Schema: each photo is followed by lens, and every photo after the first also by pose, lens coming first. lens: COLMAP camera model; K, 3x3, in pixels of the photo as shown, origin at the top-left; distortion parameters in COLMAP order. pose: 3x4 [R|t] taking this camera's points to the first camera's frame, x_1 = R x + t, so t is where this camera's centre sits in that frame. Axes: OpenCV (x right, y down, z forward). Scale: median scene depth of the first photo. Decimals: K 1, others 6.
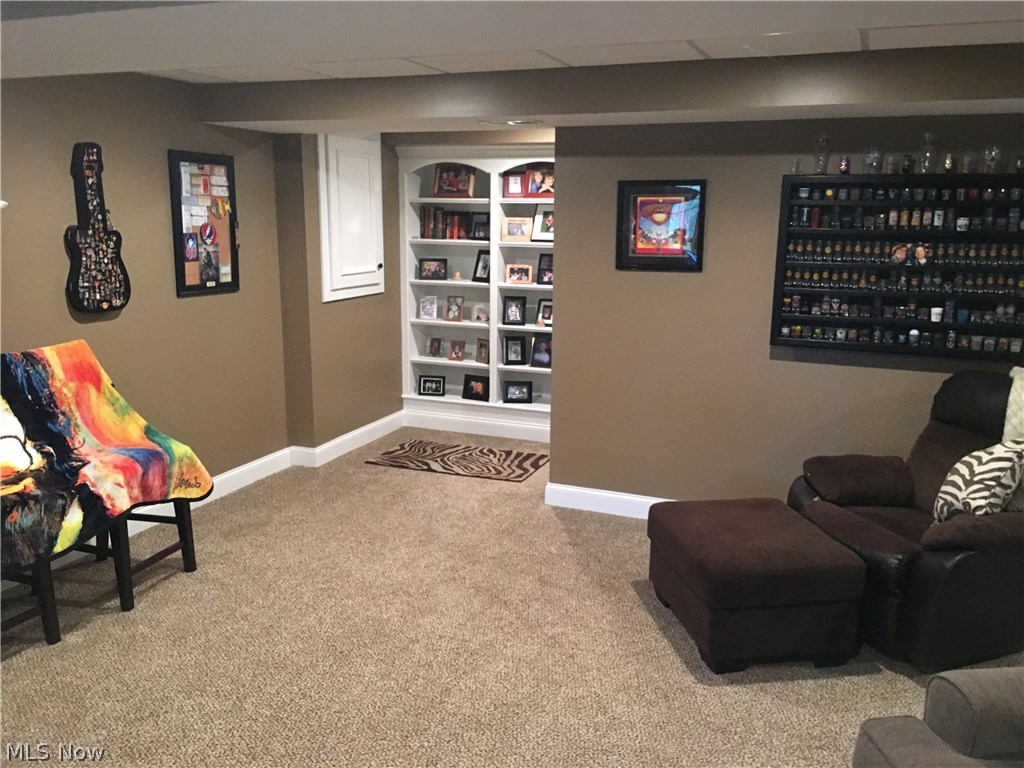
lens RADIAL K [[869.6, 0, 511.1], [0, 869.6, 389.4], [0, 0, 1]] dist [0.067113, -0.077939]
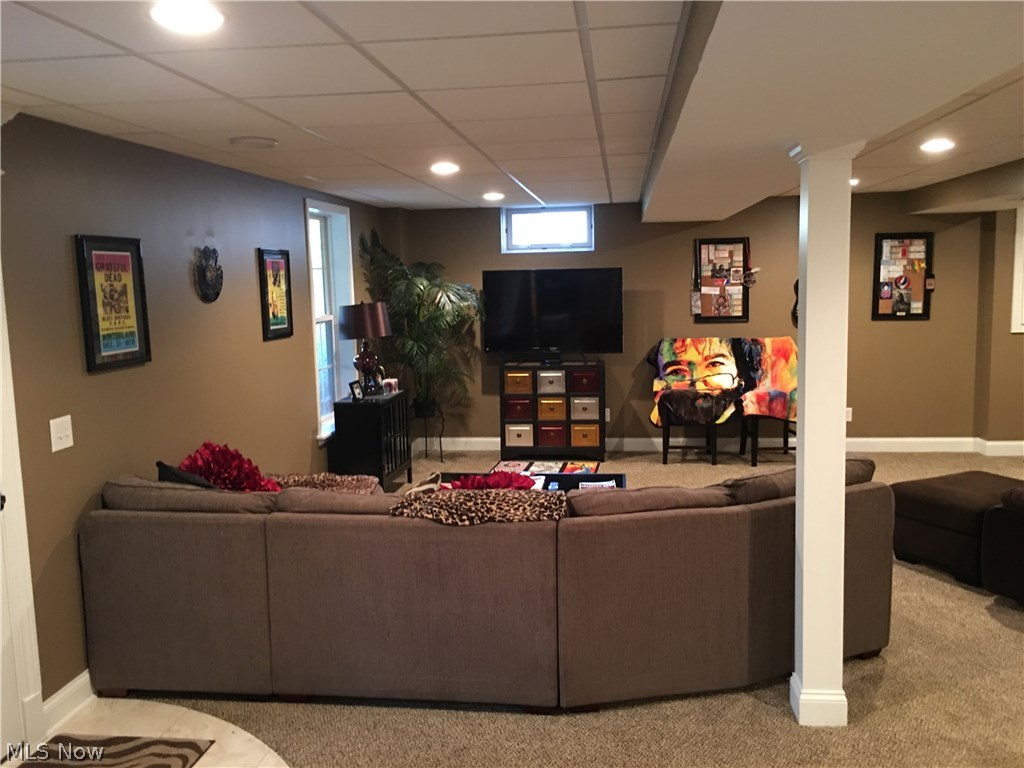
lens RADIAL K [[869.6, 0, 511.7], [0, 869.6, 384.2], [0, 0, 1]] dist [0.067113, -0.077939]
pose [[0.259385, 0.104462, -0.960108, 1.029541], [-0.171011, 0.983392, 0.060795, 0.028747], [0.950513, 0.148420, 0.272942, -0.081772]]
